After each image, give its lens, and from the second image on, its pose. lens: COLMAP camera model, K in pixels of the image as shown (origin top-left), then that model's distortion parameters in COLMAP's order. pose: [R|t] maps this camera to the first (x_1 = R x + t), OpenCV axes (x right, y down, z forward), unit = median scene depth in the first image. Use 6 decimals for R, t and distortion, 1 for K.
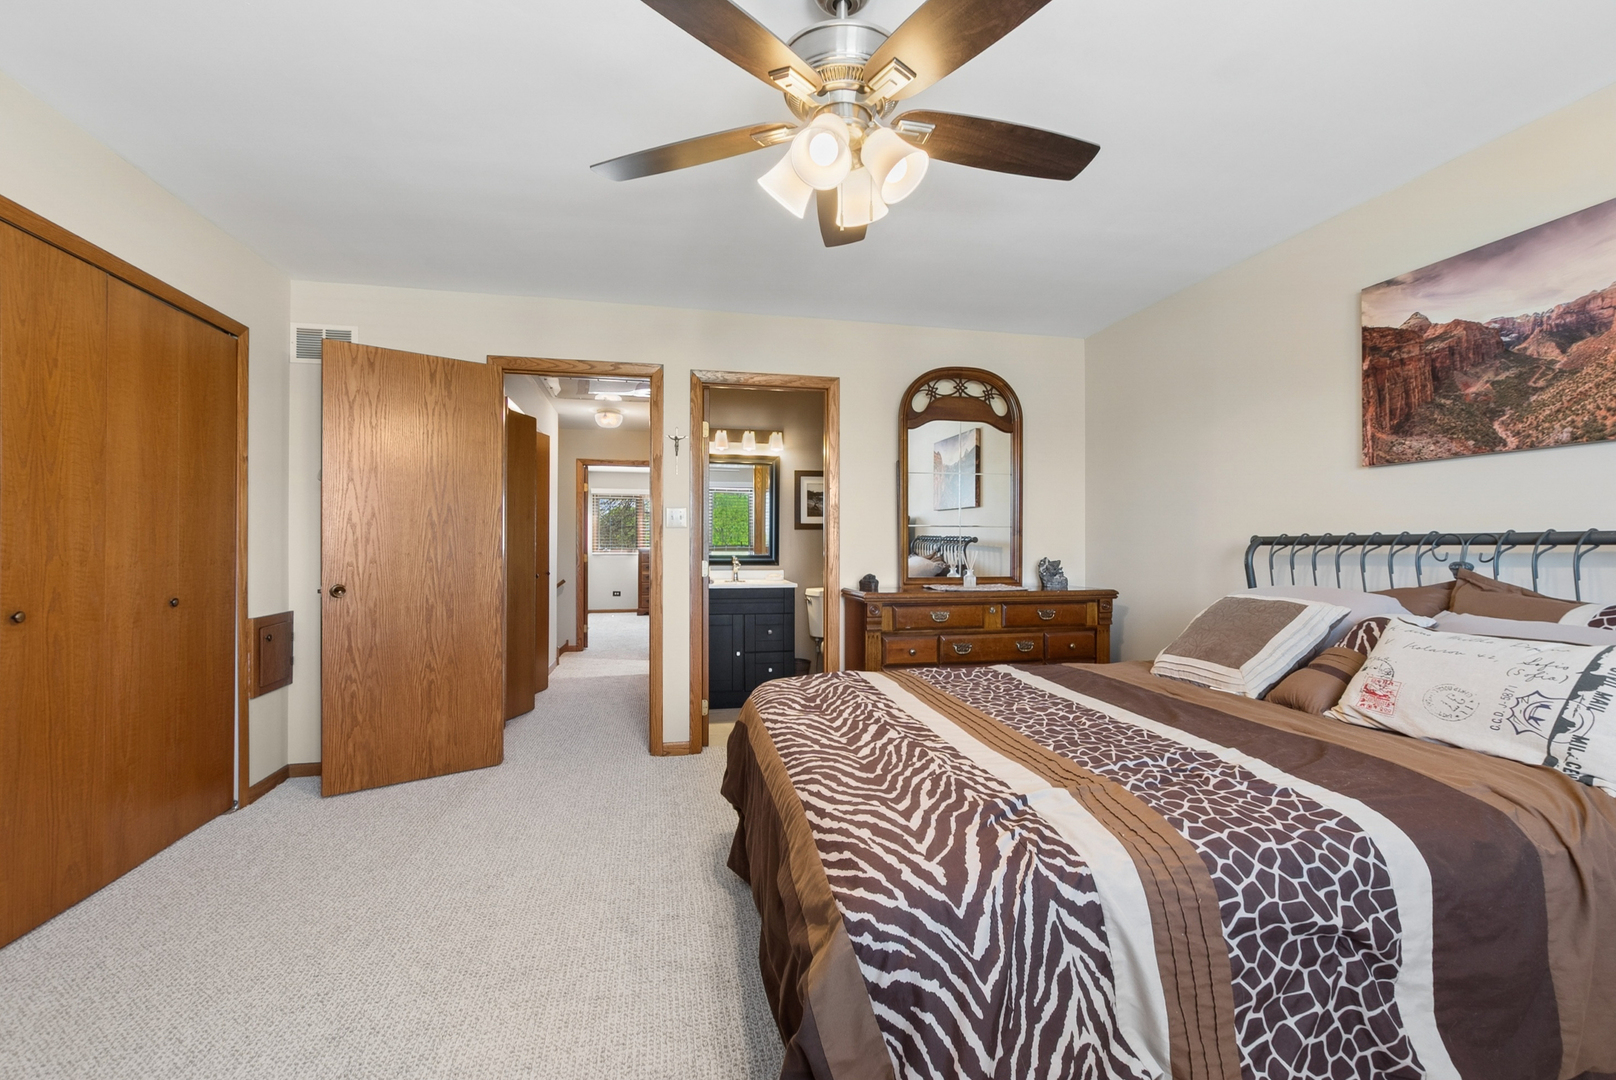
lens RADIAL K [[705.3, 0, 822.6], [0, 705.3, 536.1], [0, 0, 1]] dist [-0.008590, 0.000831]
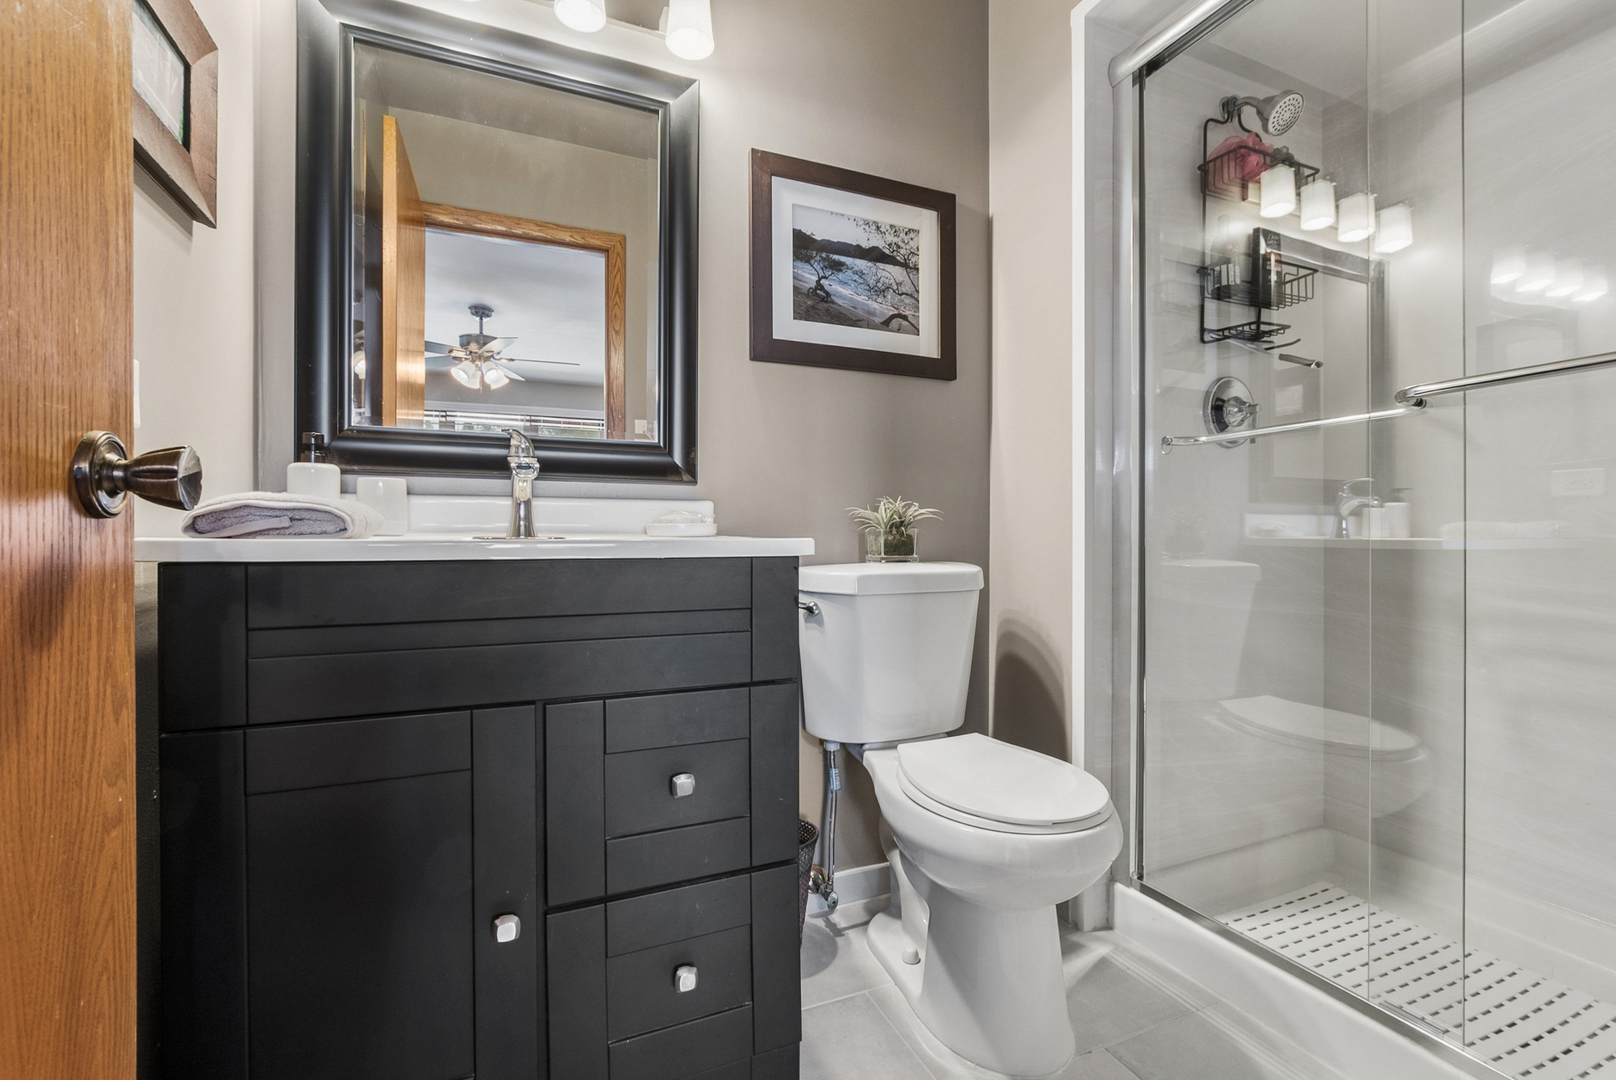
lens RADIAL K [[705.3, 0, 822.6], [0, 705.3, 536.1], [0, 0, 1]] dist [-0.008590, 0.000831]
pose [[0.982435, -0.003558, 0.186573, -0.064603], [0.002915, 0.999989, 0.003718, 0.060230], [-0.186584, -0.003109, 0.982434, 0.717027]]
